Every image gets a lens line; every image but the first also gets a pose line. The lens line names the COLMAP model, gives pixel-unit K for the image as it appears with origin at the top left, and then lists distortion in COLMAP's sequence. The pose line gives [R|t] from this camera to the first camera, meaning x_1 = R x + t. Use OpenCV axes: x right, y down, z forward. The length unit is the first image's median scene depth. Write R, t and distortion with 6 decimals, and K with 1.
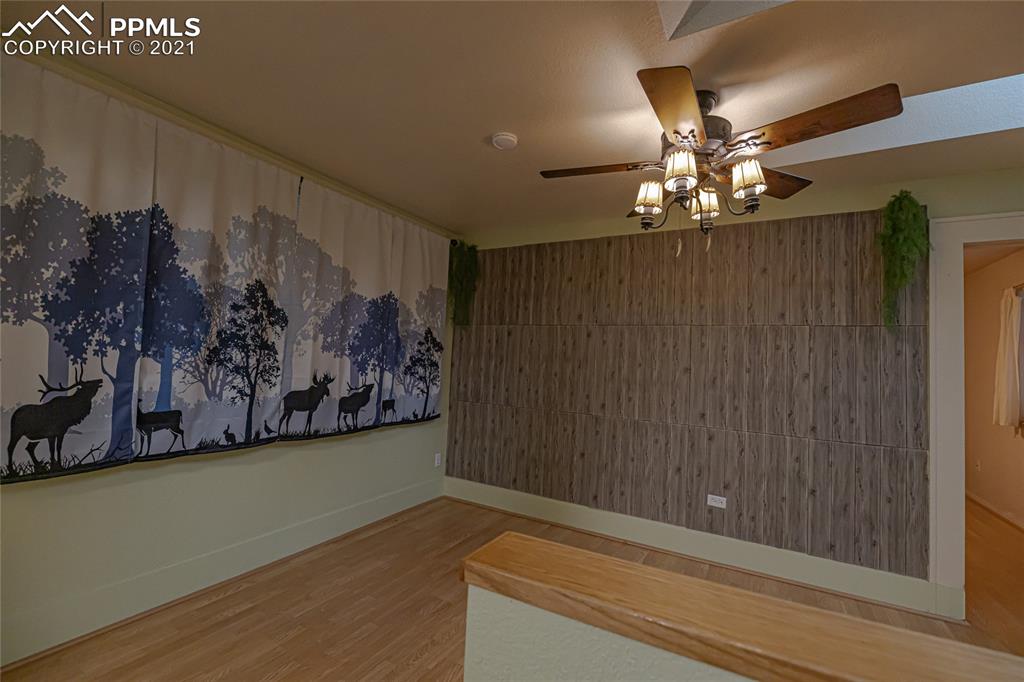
lens RADIAL K [[431.8, 0, 515.2], [0, 431.8, 339.2], [0, 0, 1]] dist [-0.009075, 0.000264]
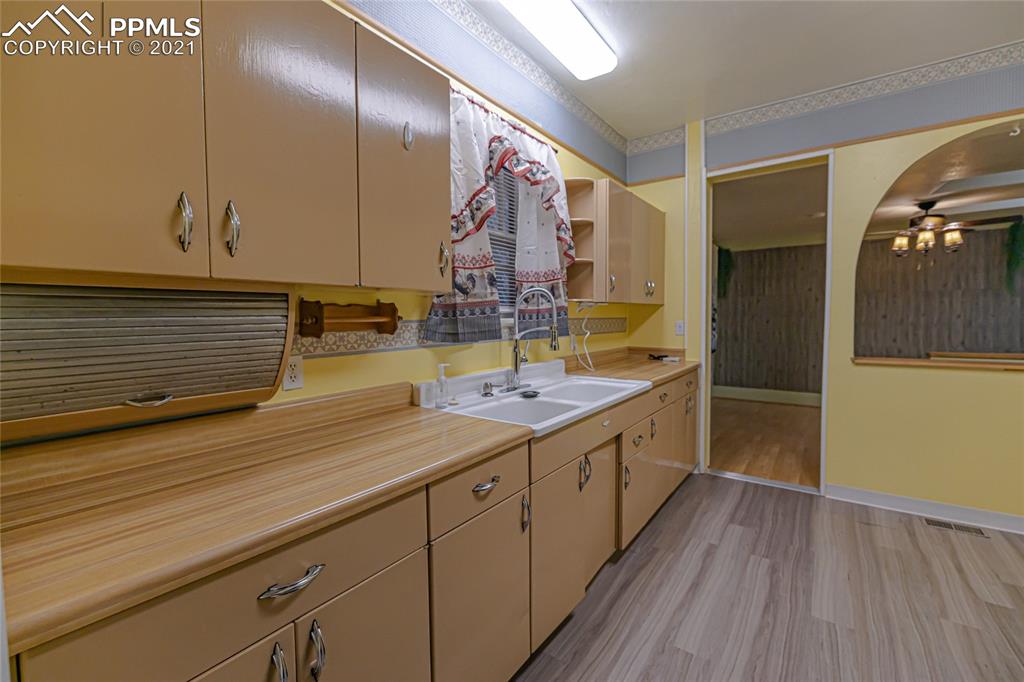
lens RADIAL K [[431.8, 0, 518.0], [0, 431.8, 337.9], [0, 0, 1]] dist [-0.009075, 0.000264]
pose [[0.992174, -0.049228, -0.114751, -0.960280], [0.059941, 0.993966, 0.091860, -0.100660], [0.109537, -0.098019, 0.989138, -1.009529]]
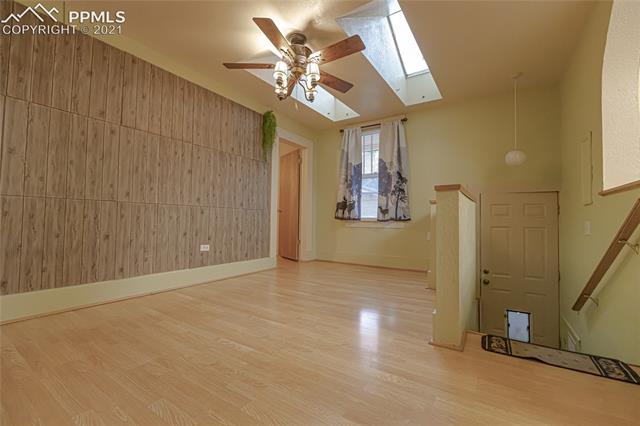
lens RADIAL K [[269.9, 0, 321.9], [0, 269.9, 209.2], [0, 0, 1]] dist [-0.009075, 0.000264]
pose [[0.064082, -0.002882, 0.997940, -0.562245], [-0.058938, 0.998239, 0.006667, 0.176004], [-0.996203, -0.059244, 0.063799, 0.445856]]
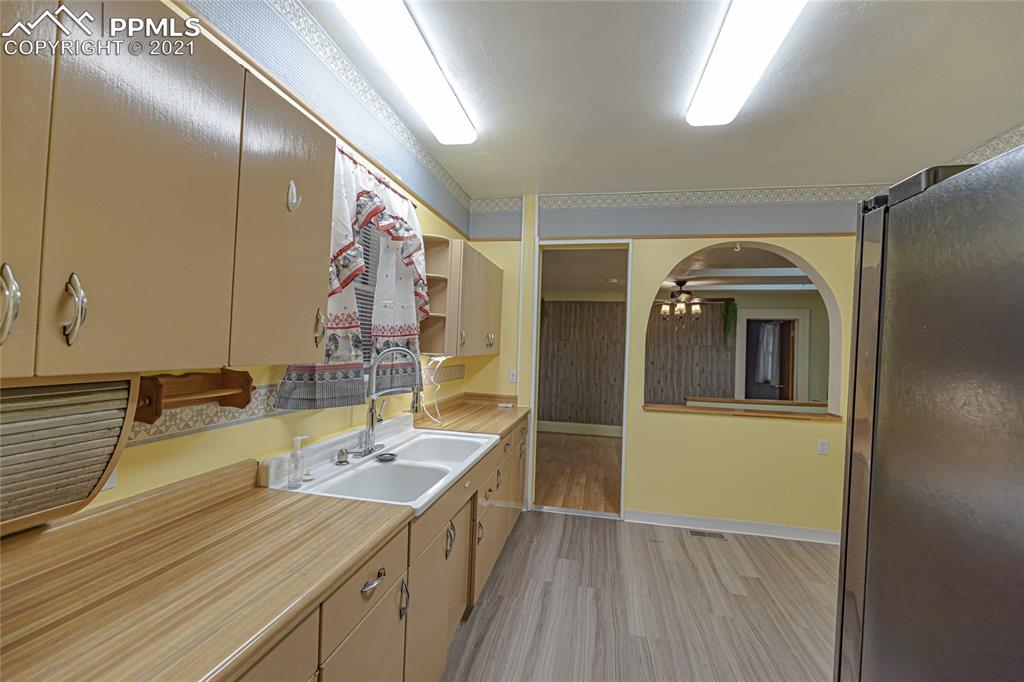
lens RADIAL K [[431.8, 0, 518.1], [0, 431.8, 338.9], [0, 0, 1]] dist [-0.009075, 0.000264]
pose [[0.951272, -0.007089, 0.308271, -1.032175], [-0.006189, 0.999095, 0.042073, -0.154496], [-0.308290, -0.041931, 0.950368, -1.015724]]
